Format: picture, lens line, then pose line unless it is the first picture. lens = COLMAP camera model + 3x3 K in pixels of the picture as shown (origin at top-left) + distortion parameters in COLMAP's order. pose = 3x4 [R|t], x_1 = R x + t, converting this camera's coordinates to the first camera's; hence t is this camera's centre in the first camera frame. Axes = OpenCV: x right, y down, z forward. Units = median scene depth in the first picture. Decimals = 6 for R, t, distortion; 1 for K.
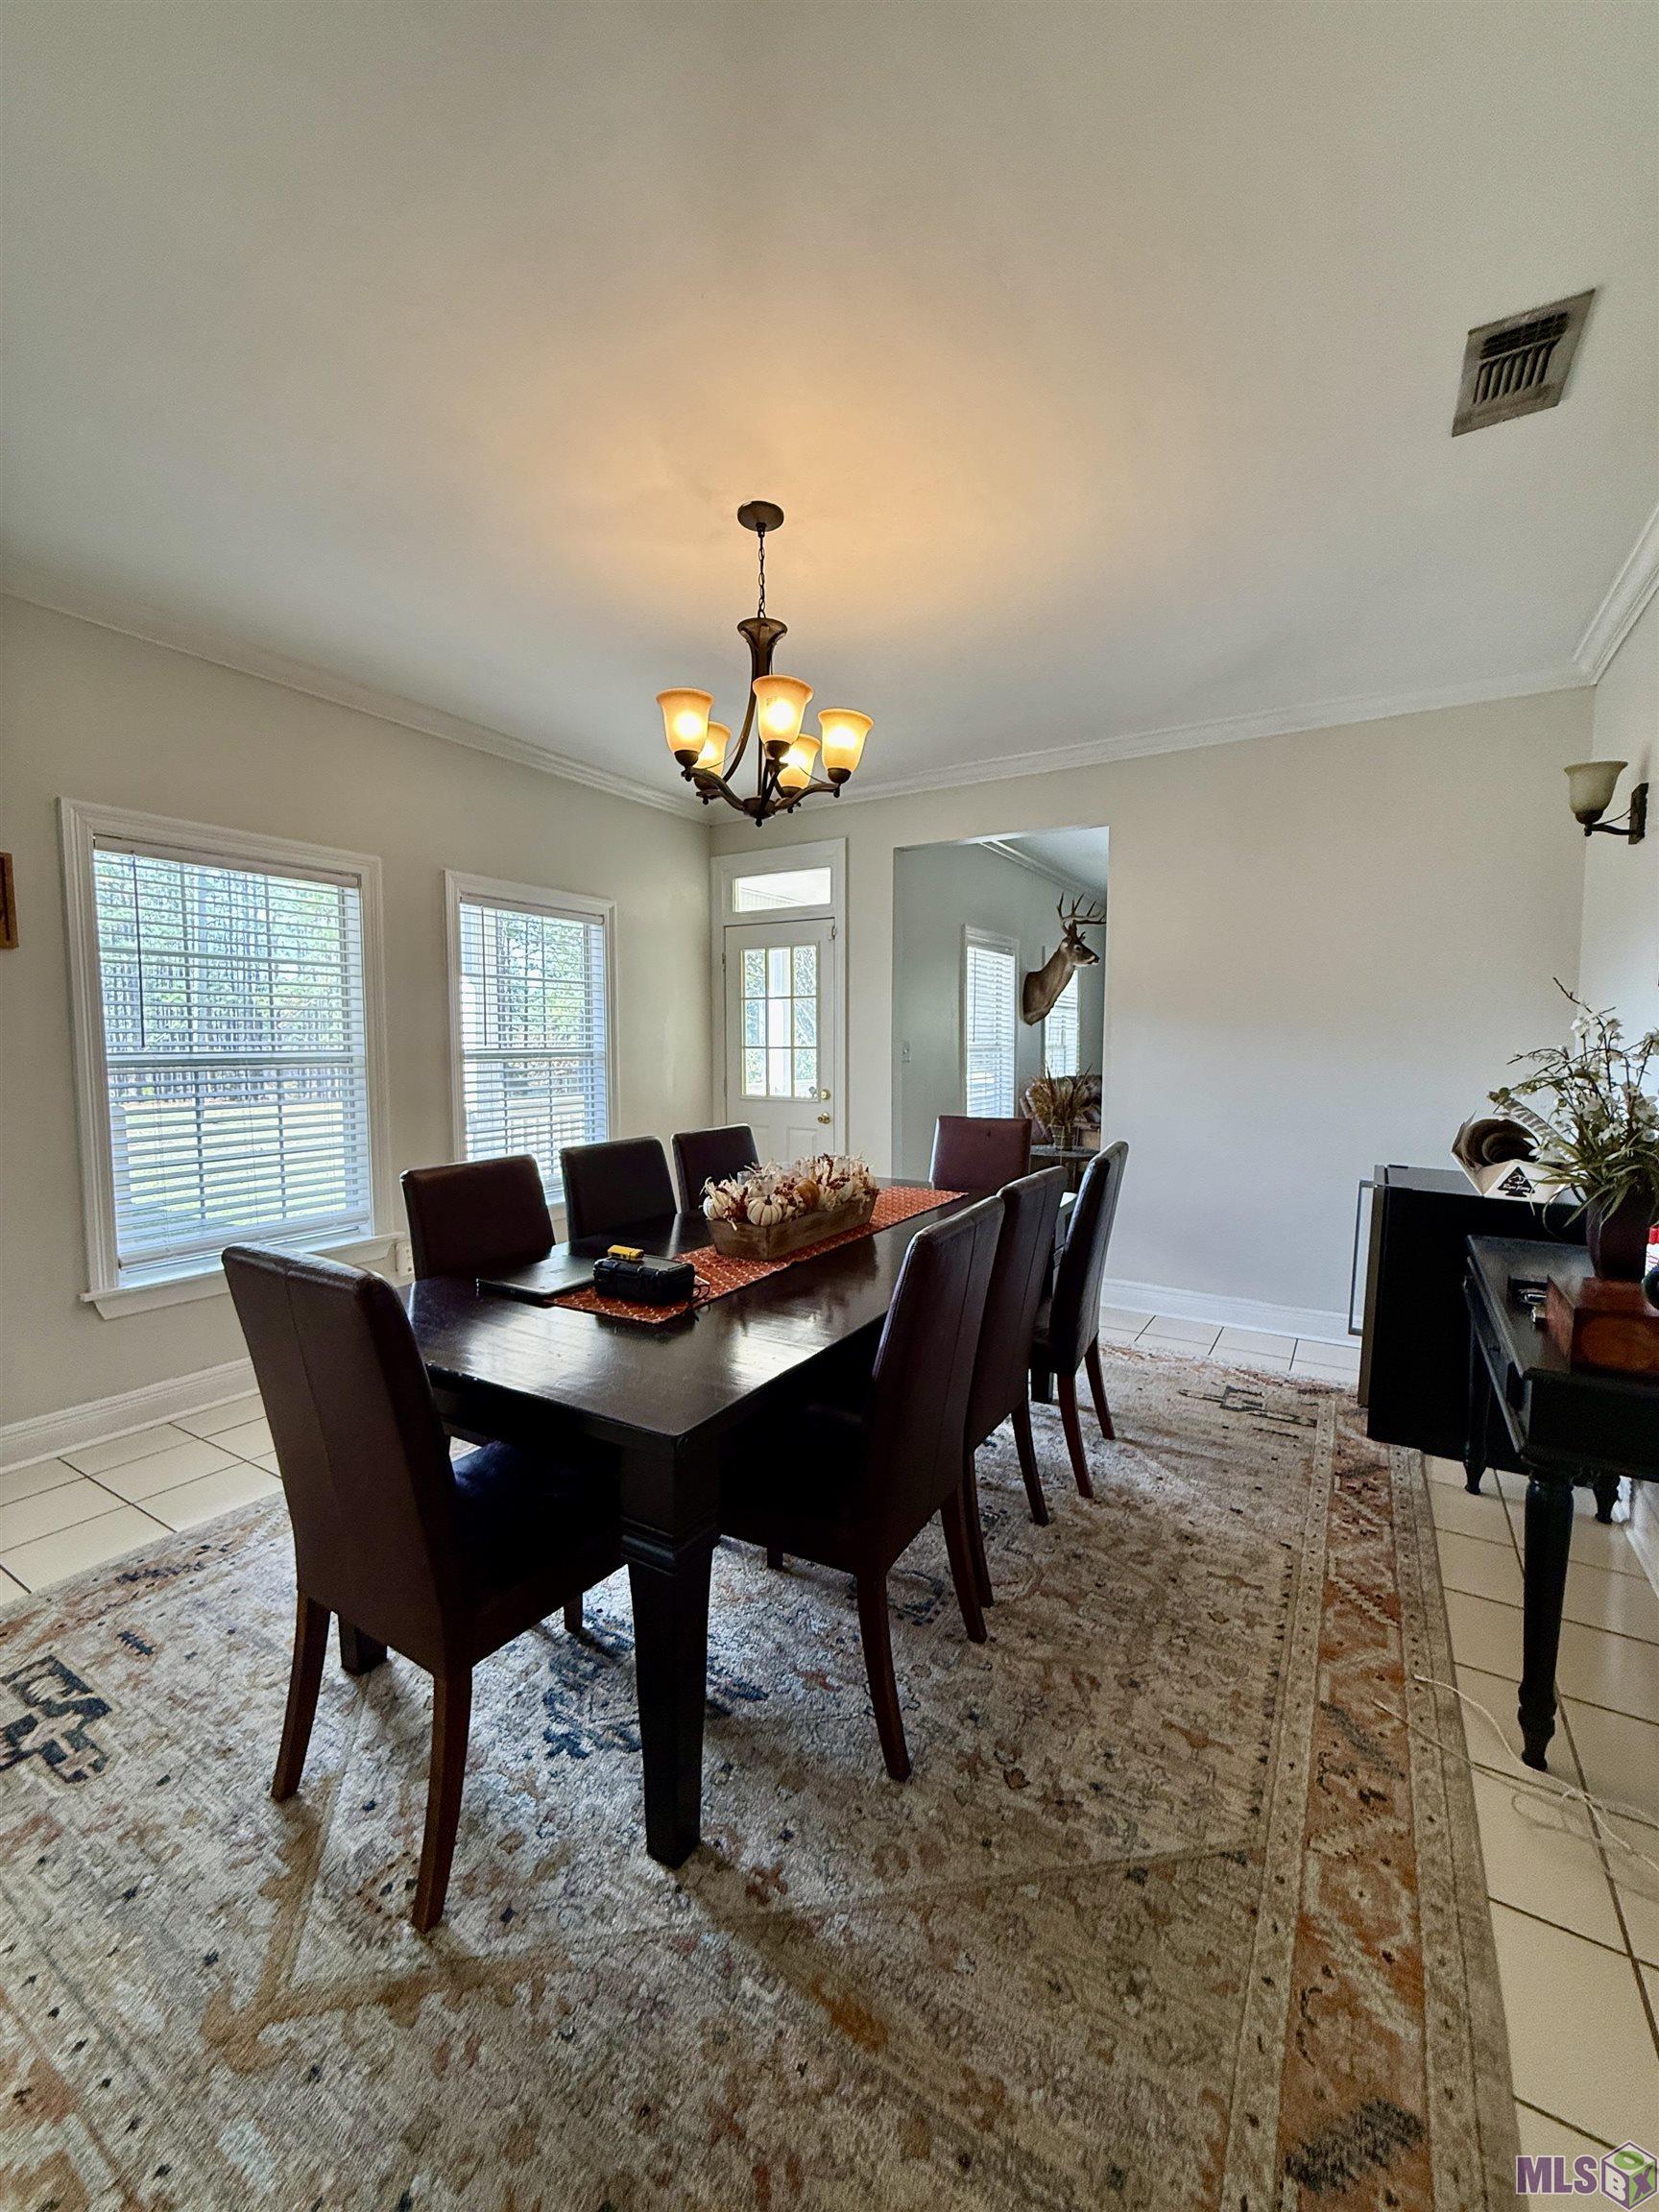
lens RADIAL K [[885.8, 0, 830.6], [0, 885.8, 1101.8], [0, 0, 1]] dist [-0.000177, -0.000003]
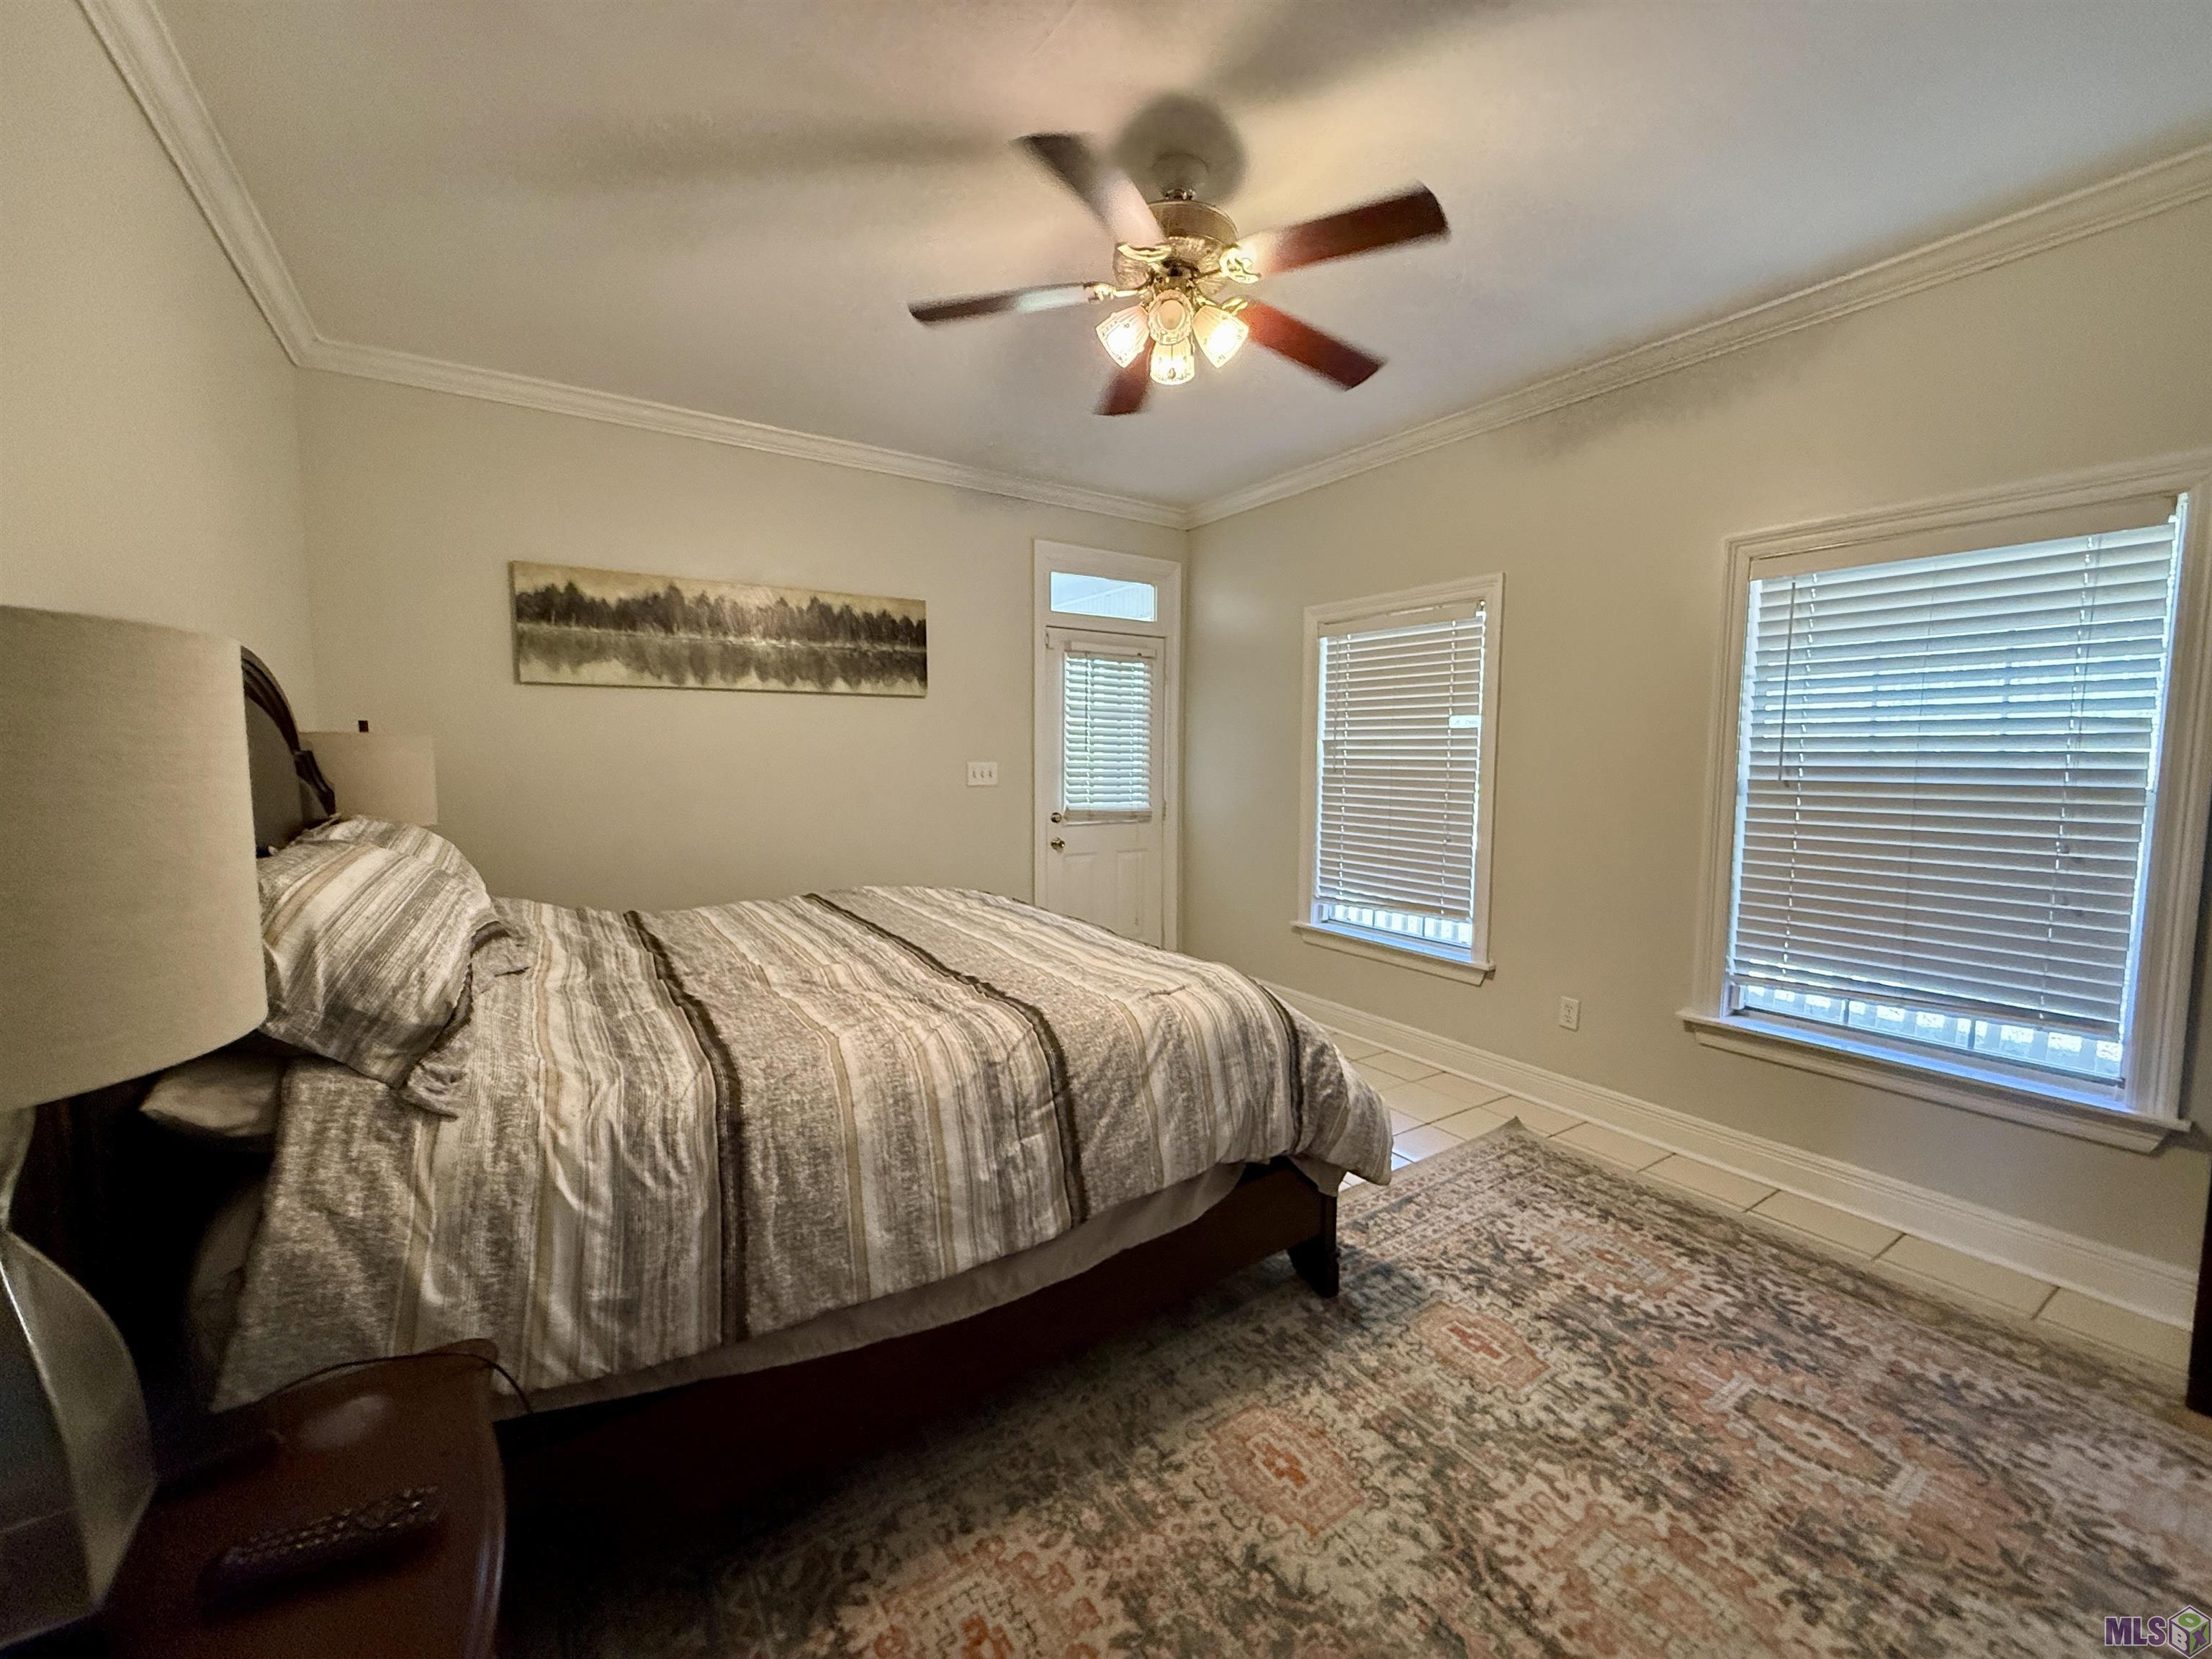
lens RADIAL K [[885.8, 0, 1105.7], [0, 885.8, 828.3], [0, 0, 1]] dist [-0.000177, -0.000003]
pose [[0.437774, -0.080144, 0.895506, -0.880398], [0.066912, 0.996161, 0.056442, -0.051358], [-0.896591, 0.035212, 0.441457, 0.590017]]
